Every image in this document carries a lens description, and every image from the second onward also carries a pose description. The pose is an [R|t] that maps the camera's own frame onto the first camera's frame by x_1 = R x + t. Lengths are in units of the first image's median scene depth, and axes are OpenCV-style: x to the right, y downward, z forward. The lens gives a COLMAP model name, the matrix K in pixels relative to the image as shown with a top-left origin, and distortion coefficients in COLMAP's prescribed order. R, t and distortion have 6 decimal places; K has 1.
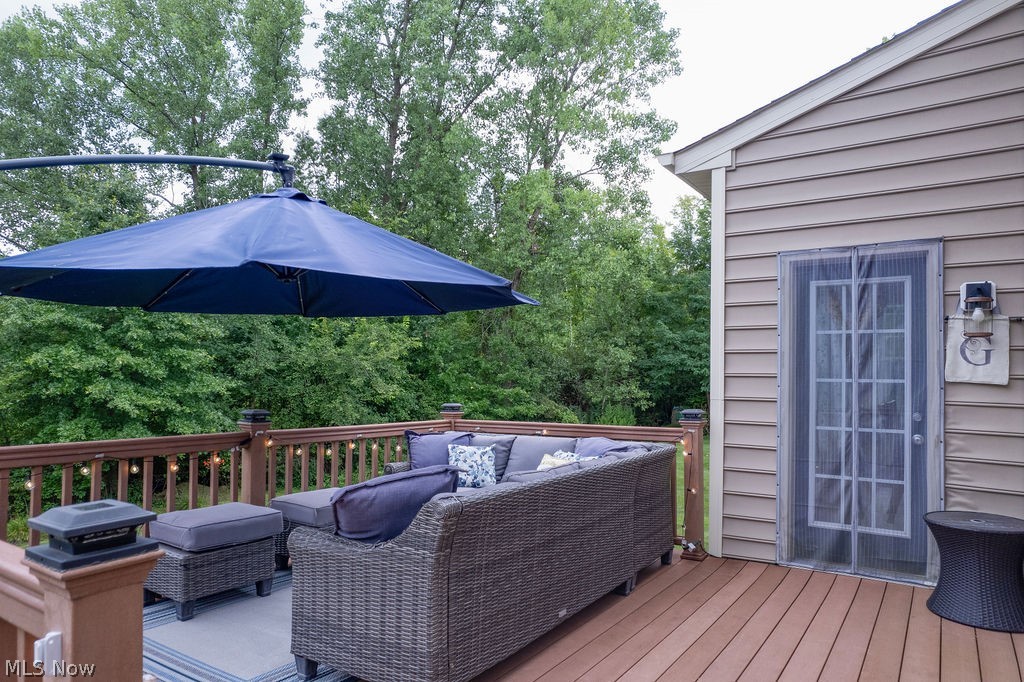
lens RADIAL K [[654.6, 0, 513.8], [0, 654.6, 345.0], [0, 0, 1]] dist [-0.004951, -0.005969]
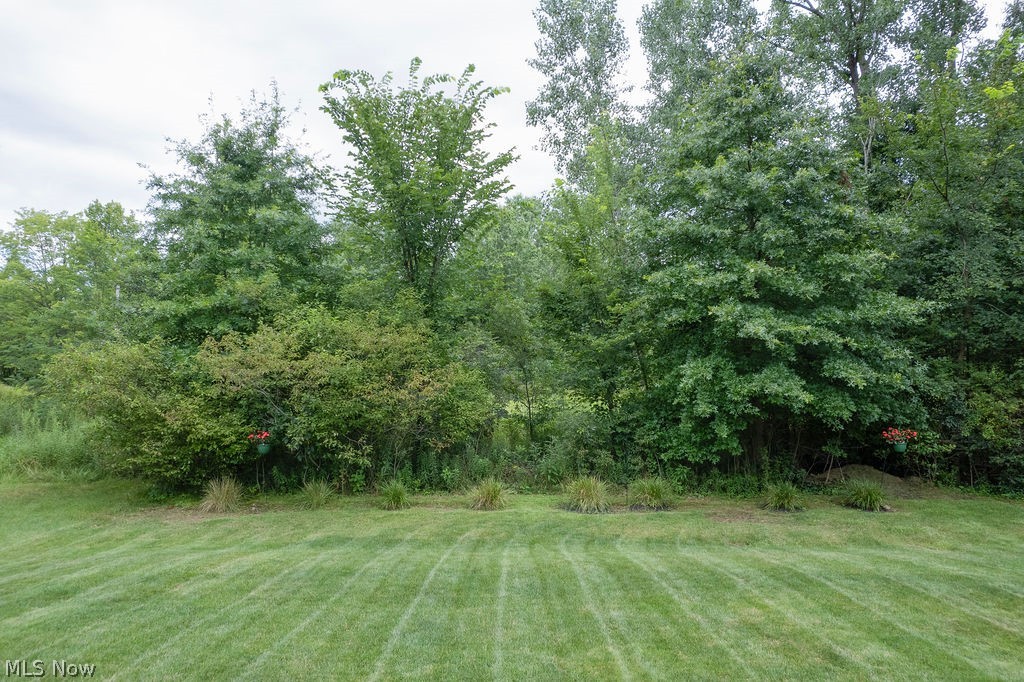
lens RADIAL K [[654.6, 0, 513.4], [0, 654.6, 342.0], [0, 0, 1]] dist [-0.004951, -0.005969]
pose [[0.579678, -0.030683, -0.814268, -0.179361], [0.028267, 0.999447, -0.017538, 0.101100], [0.814355, -0.012851, 0.580224, 0.373612]]
